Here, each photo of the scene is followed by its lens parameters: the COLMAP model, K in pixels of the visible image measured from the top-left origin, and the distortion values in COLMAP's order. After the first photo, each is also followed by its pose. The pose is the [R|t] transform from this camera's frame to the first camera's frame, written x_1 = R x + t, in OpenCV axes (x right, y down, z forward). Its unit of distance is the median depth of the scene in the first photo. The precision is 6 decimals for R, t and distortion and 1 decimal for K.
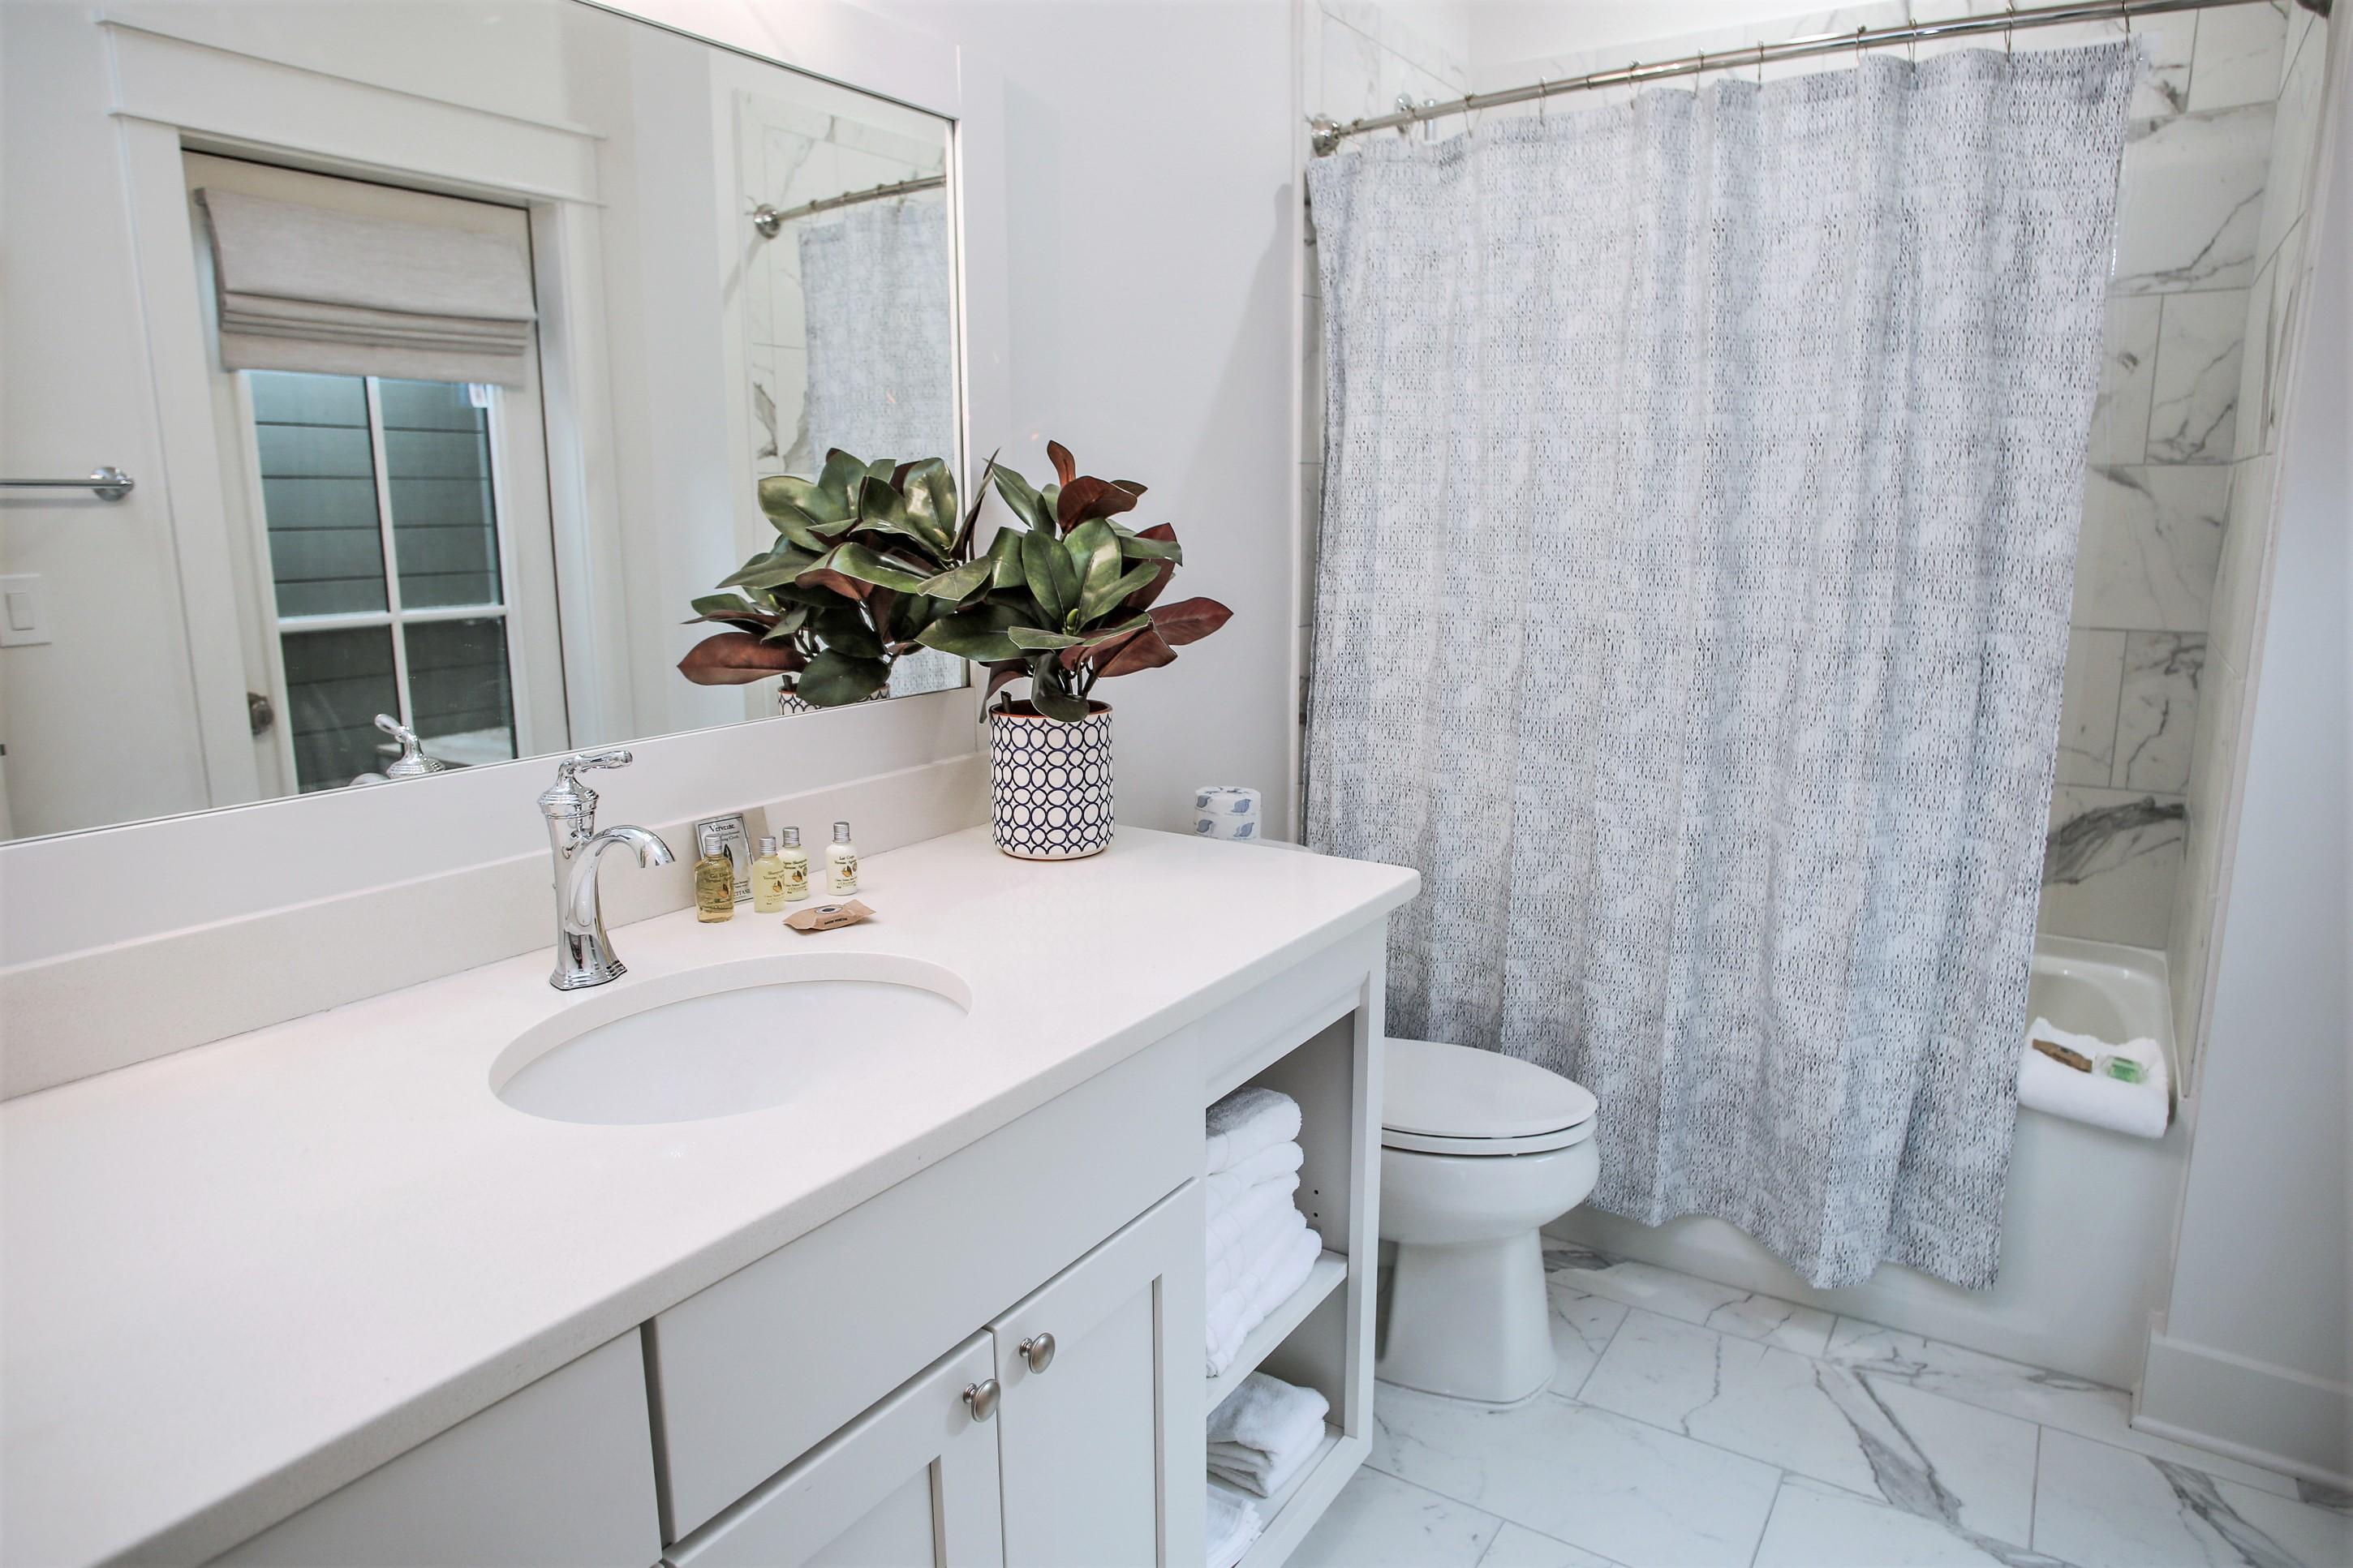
lens RADIAL K [[1427.1, 0, 1183.5], [0, 1427.1, 767.9], [0, 0, 1]] dist [-0.076059, 0.056386]
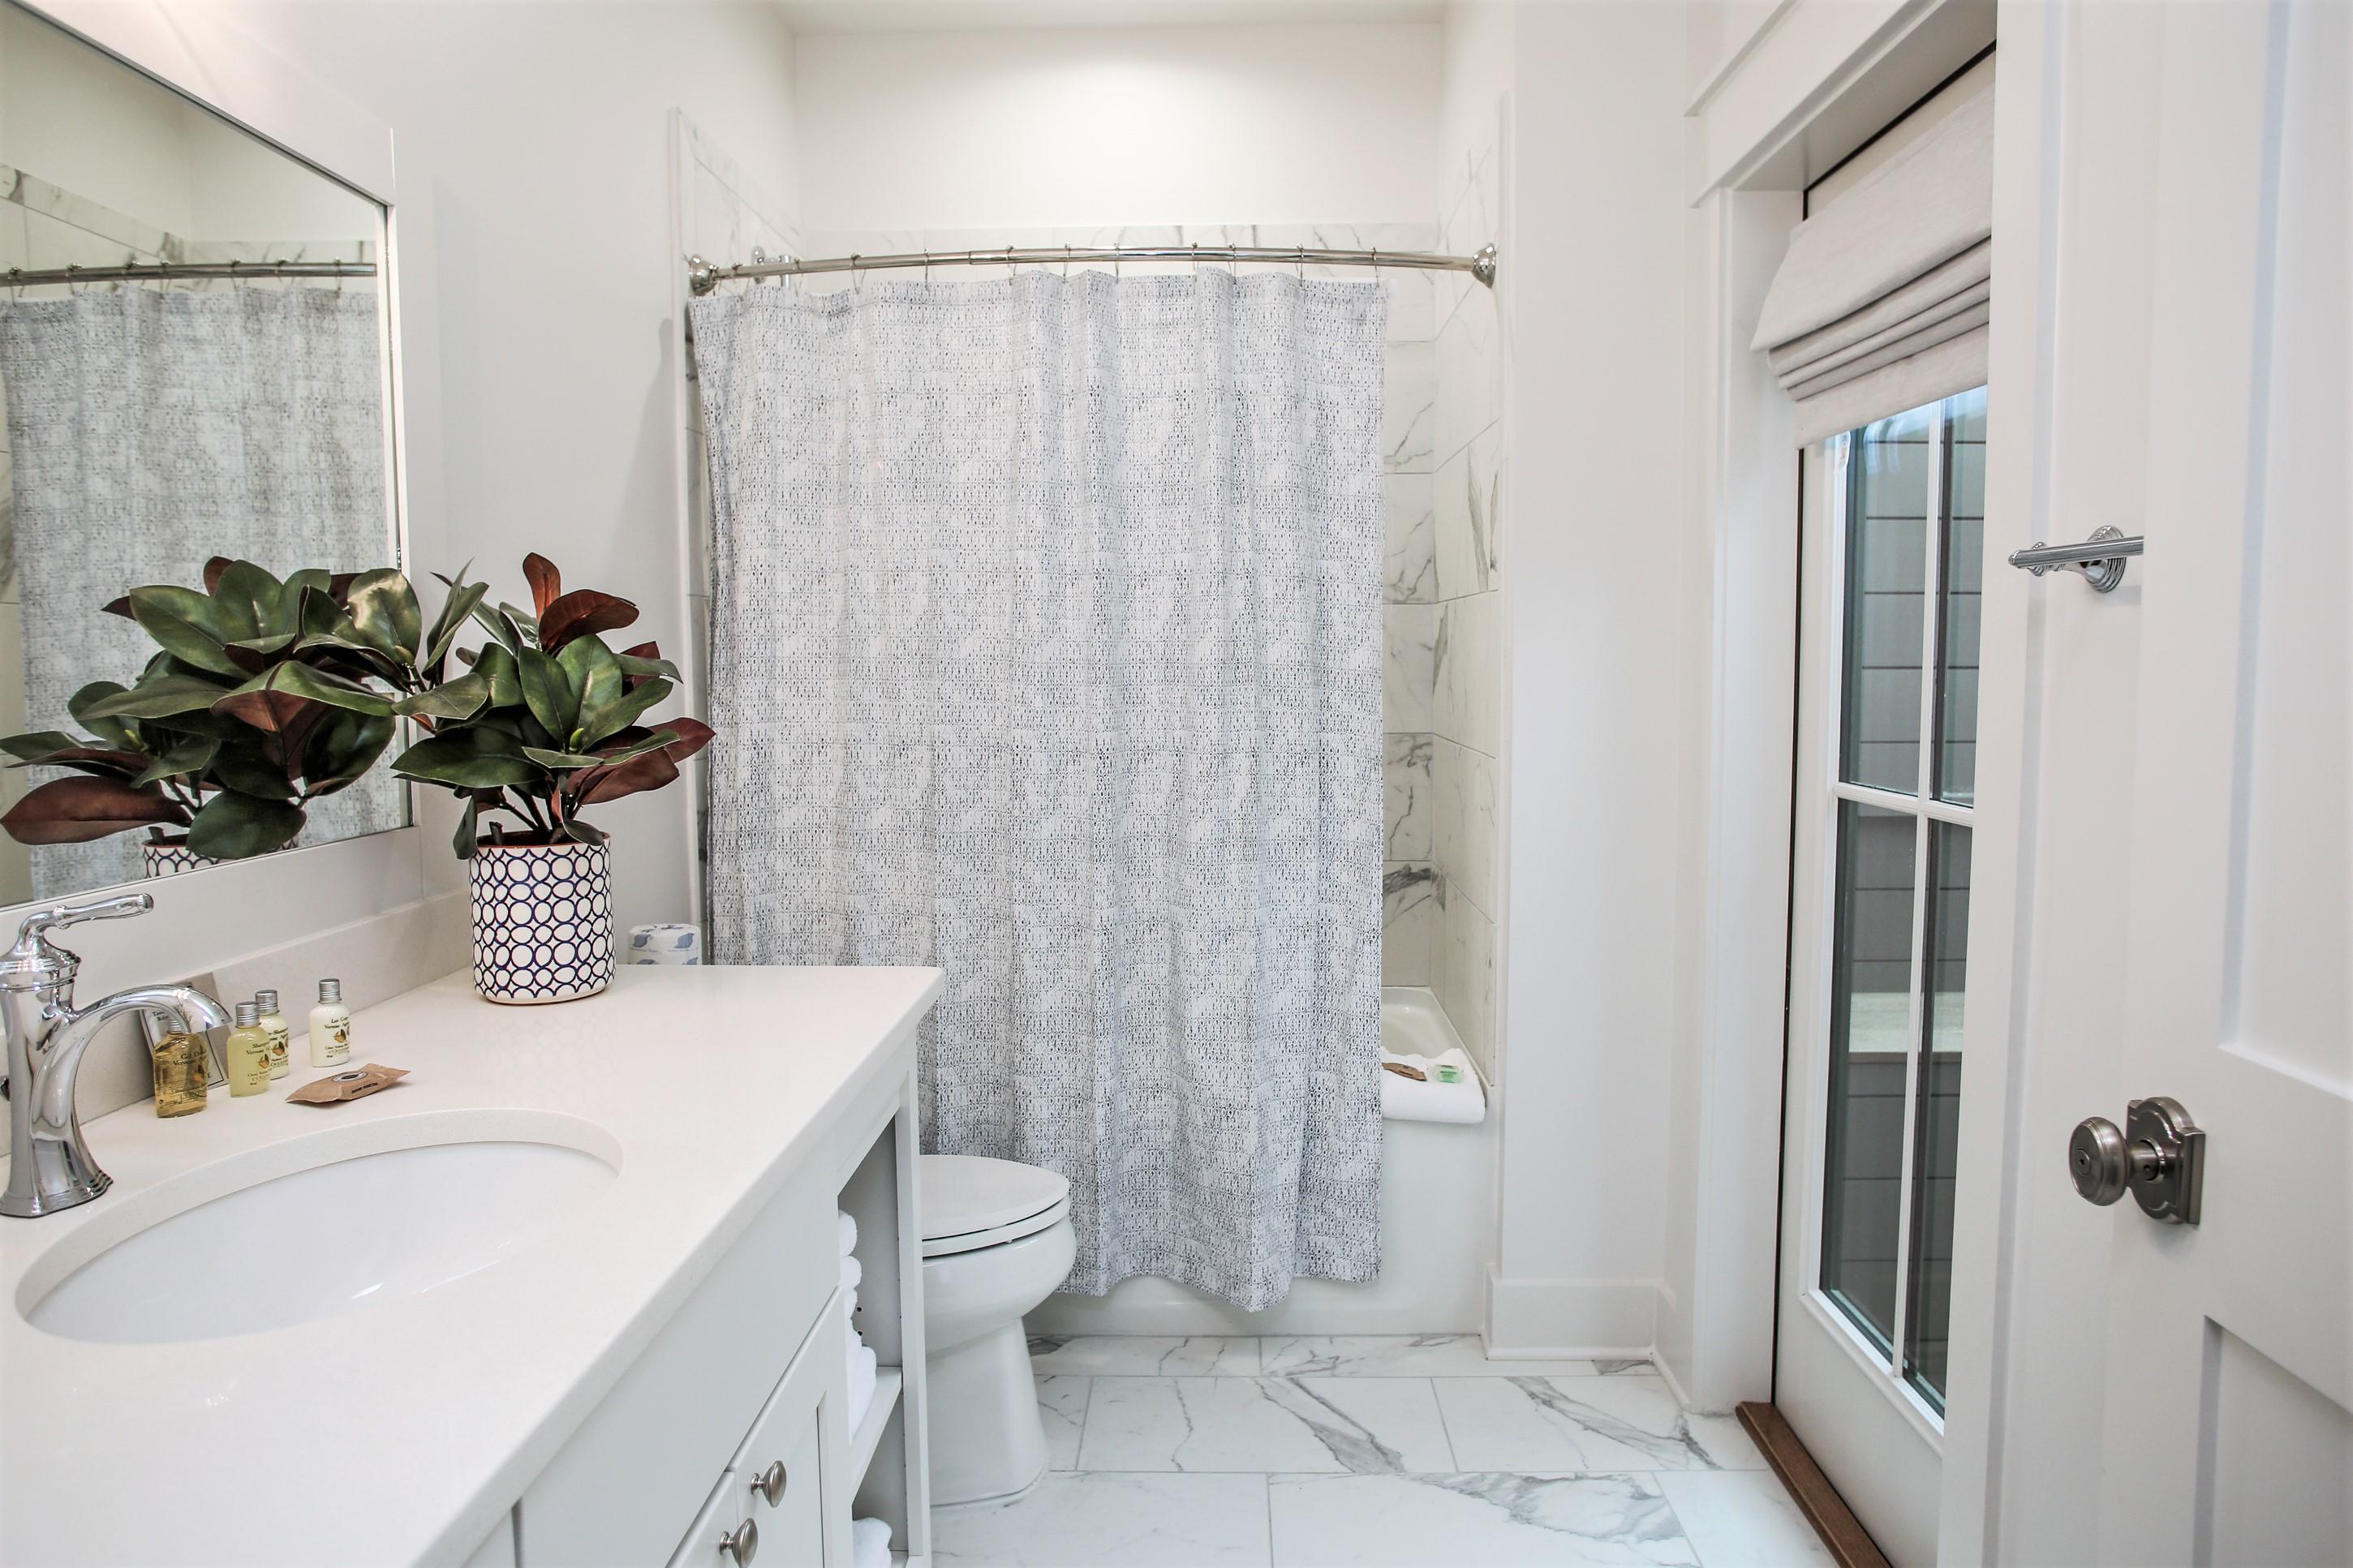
lens RADIAL K [[1427.1, 0, 1183.5], [0, 1427.1, 767.9], [0, 0, 1]] dist [-0.076059, 0.056386]
pose [[0.852947, -0.042411, 0.520272, -0.173075], [0.099148, 0.991713, -0.081705, 0.023484], [-0.512495, 0.121274, 0.850083, 0.004553]]
